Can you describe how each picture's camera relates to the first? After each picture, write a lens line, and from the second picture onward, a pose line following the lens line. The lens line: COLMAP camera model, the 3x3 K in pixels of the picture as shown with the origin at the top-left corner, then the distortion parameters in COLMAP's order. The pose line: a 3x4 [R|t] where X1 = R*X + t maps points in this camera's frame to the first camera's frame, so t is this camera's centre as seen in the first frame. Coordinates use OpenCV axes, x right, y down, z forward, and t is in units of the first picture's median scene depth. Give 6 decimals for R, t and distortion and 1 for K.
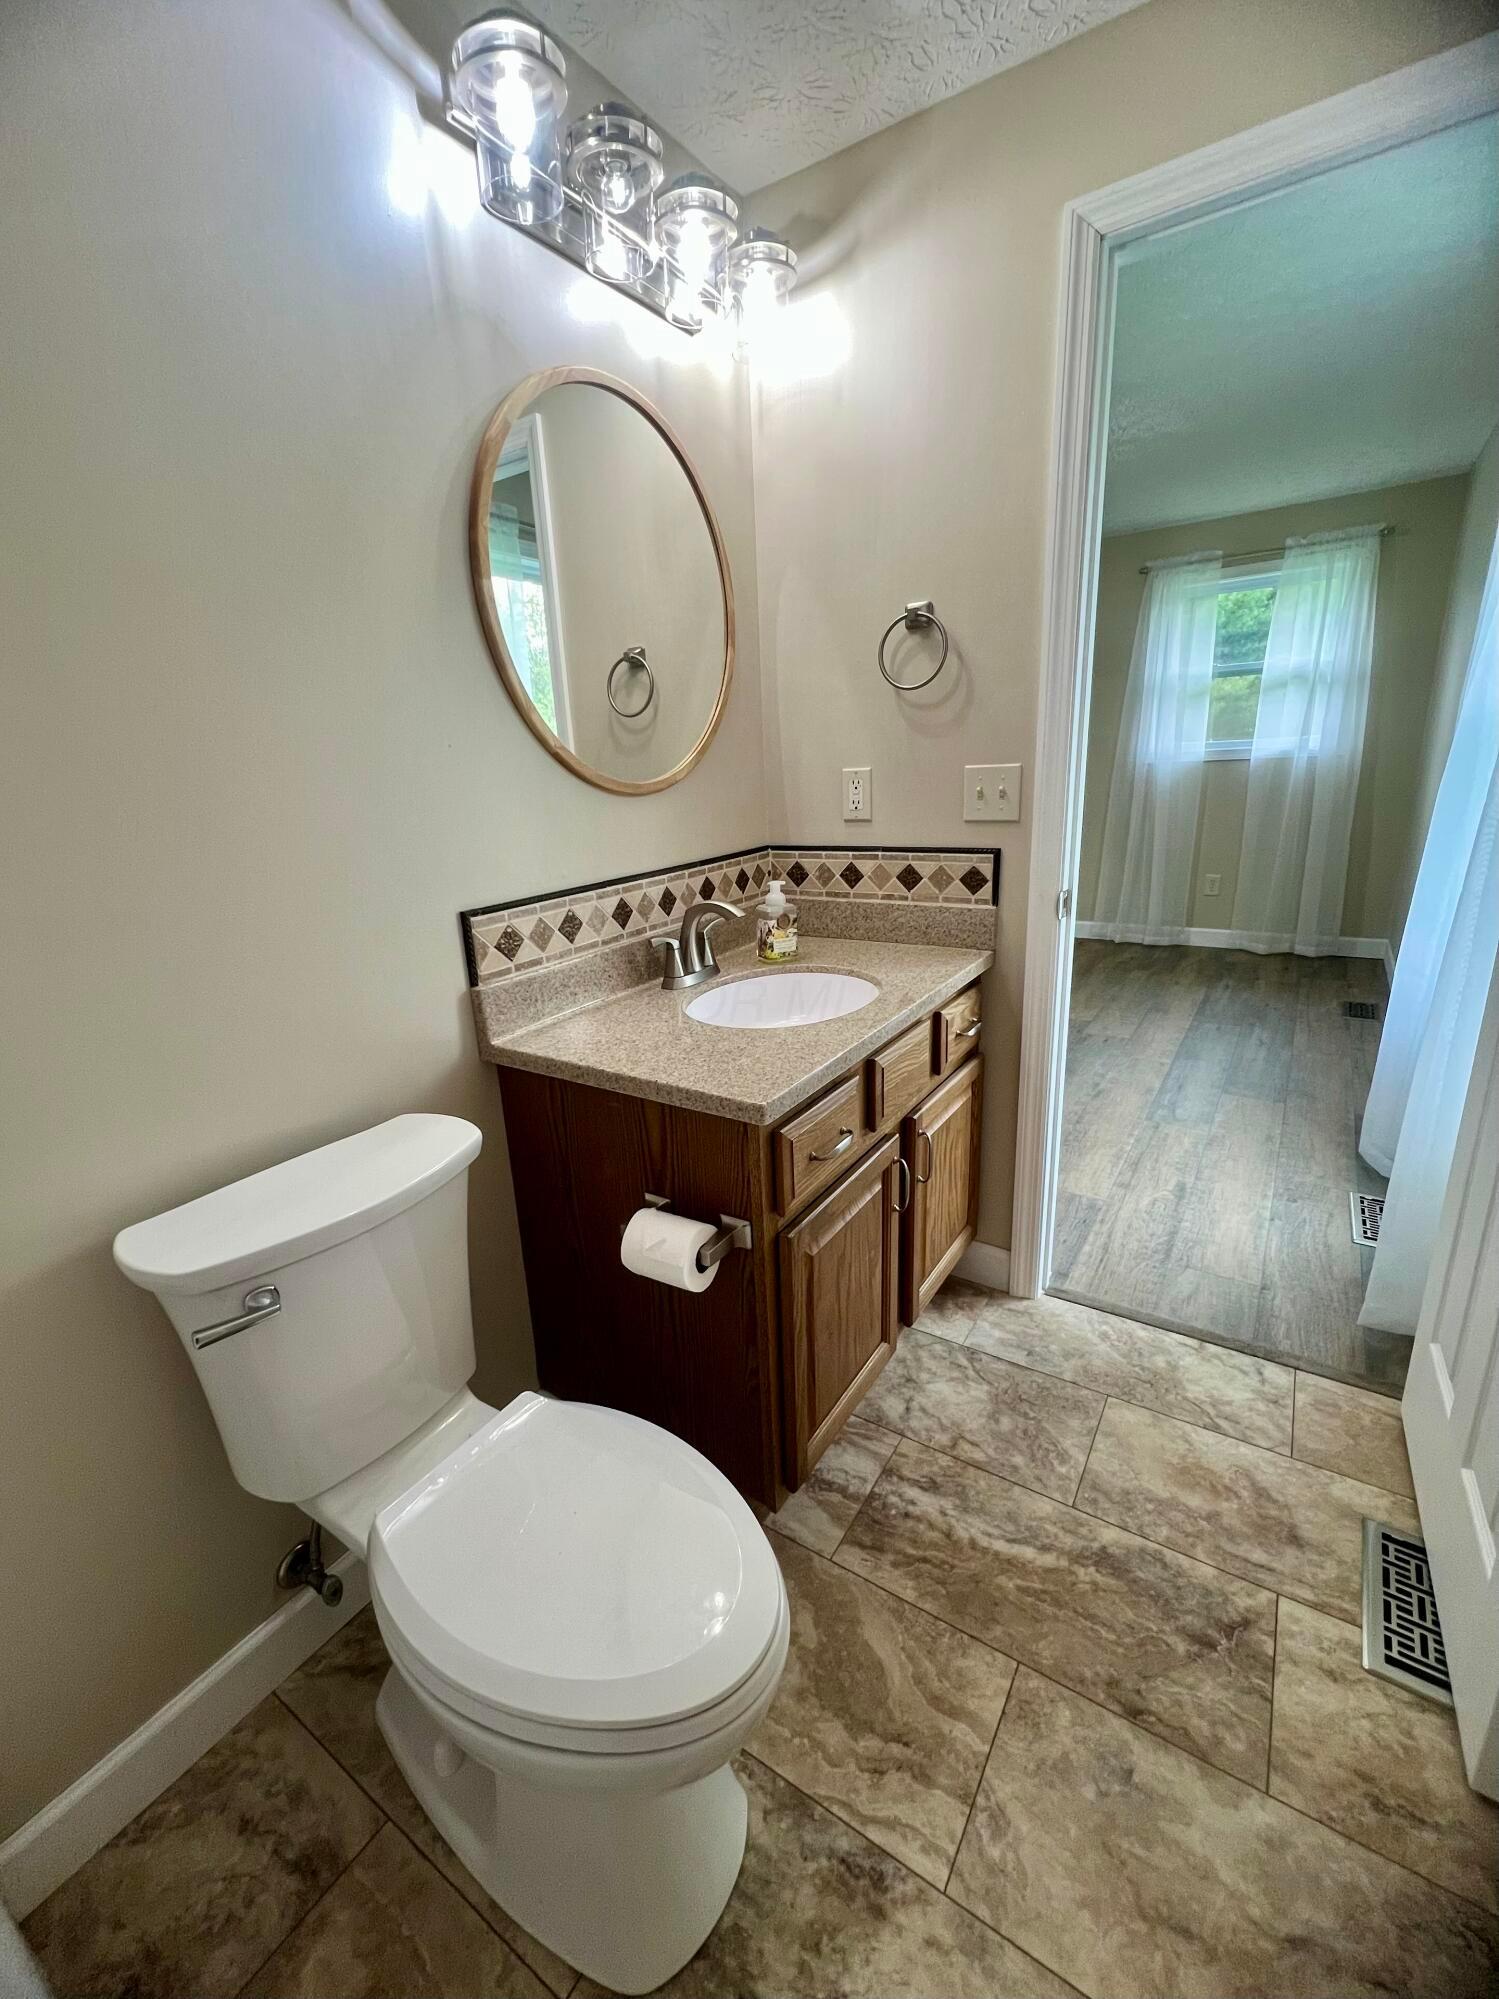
lens RADIAL K [[802.9, 0, 749.5], [0, 802.9, 999.5], [0, 0, 1]] dist [0.000587, -0.000113]
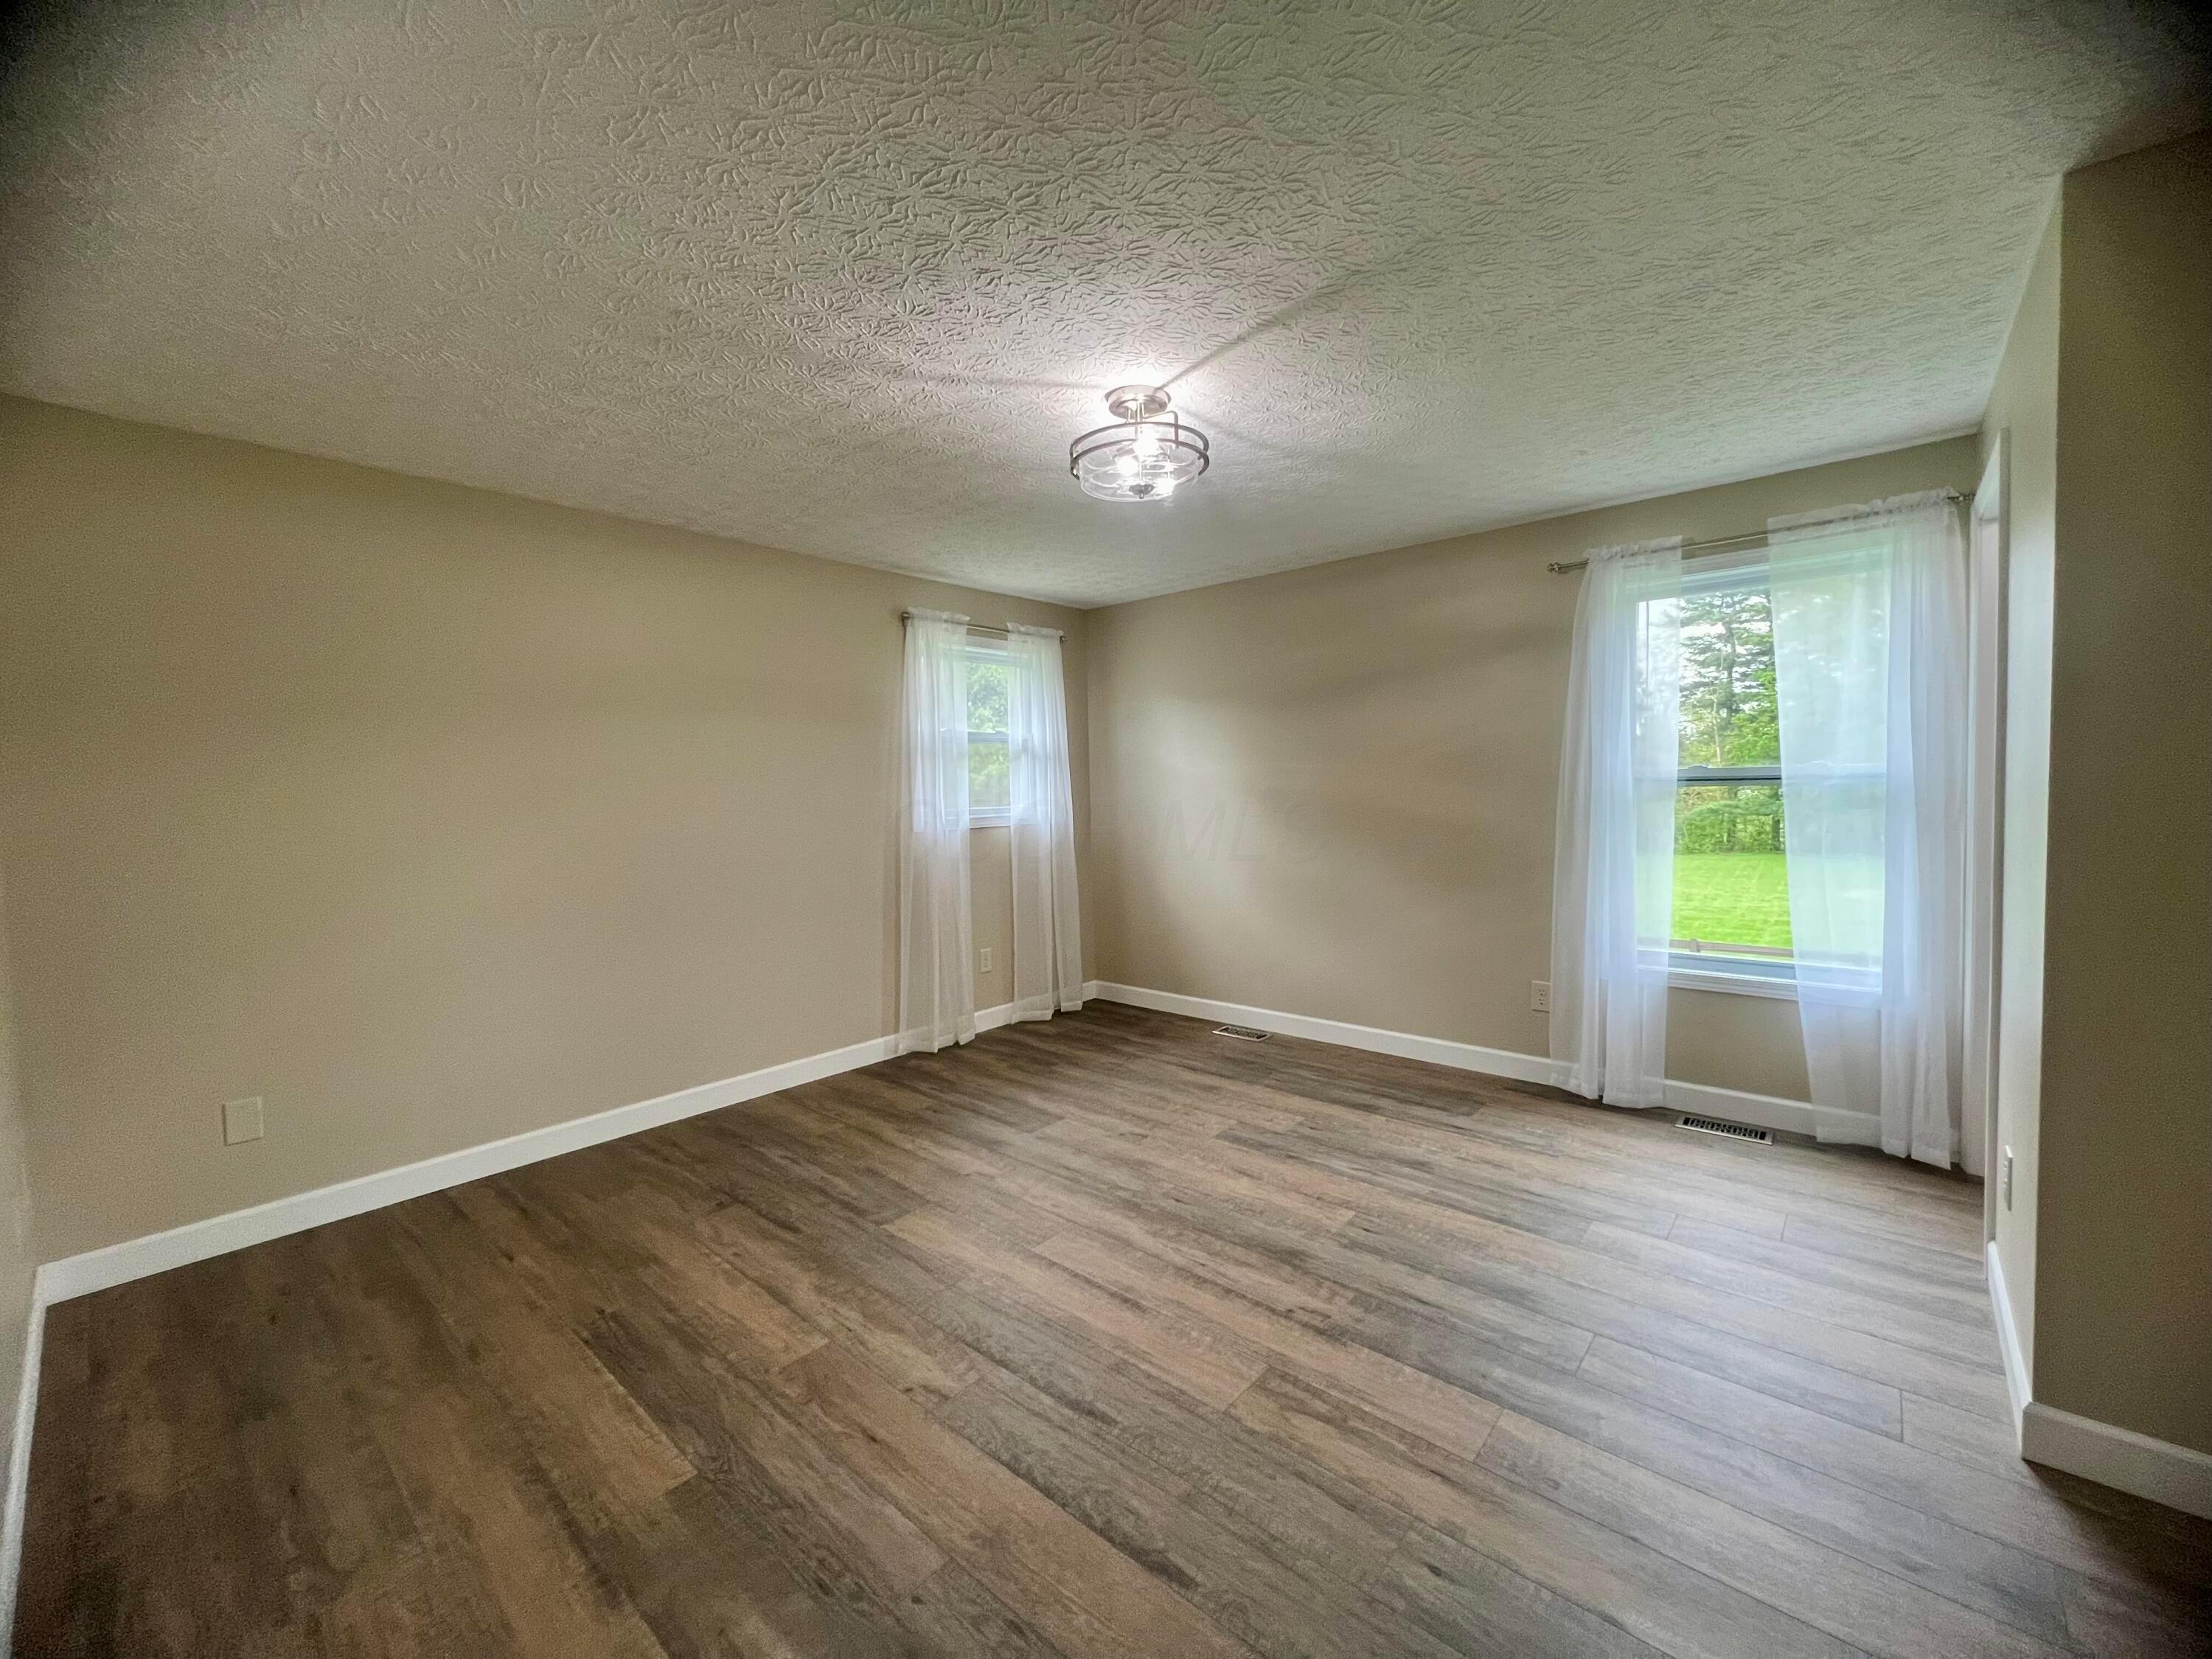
lens RADIAL K [[888.5, 0, 1106.0], [0, 888.5, 829.5], [0, 0, 1]] dist [0.000587, -0.000113]
pose [[0.149081, -0.003946, 0.988817, -0.469886], [0.289558, 0.956331, -0.039839, -0.245066], [-0.945479, 0.292259, 0.143714, 0.827581]]
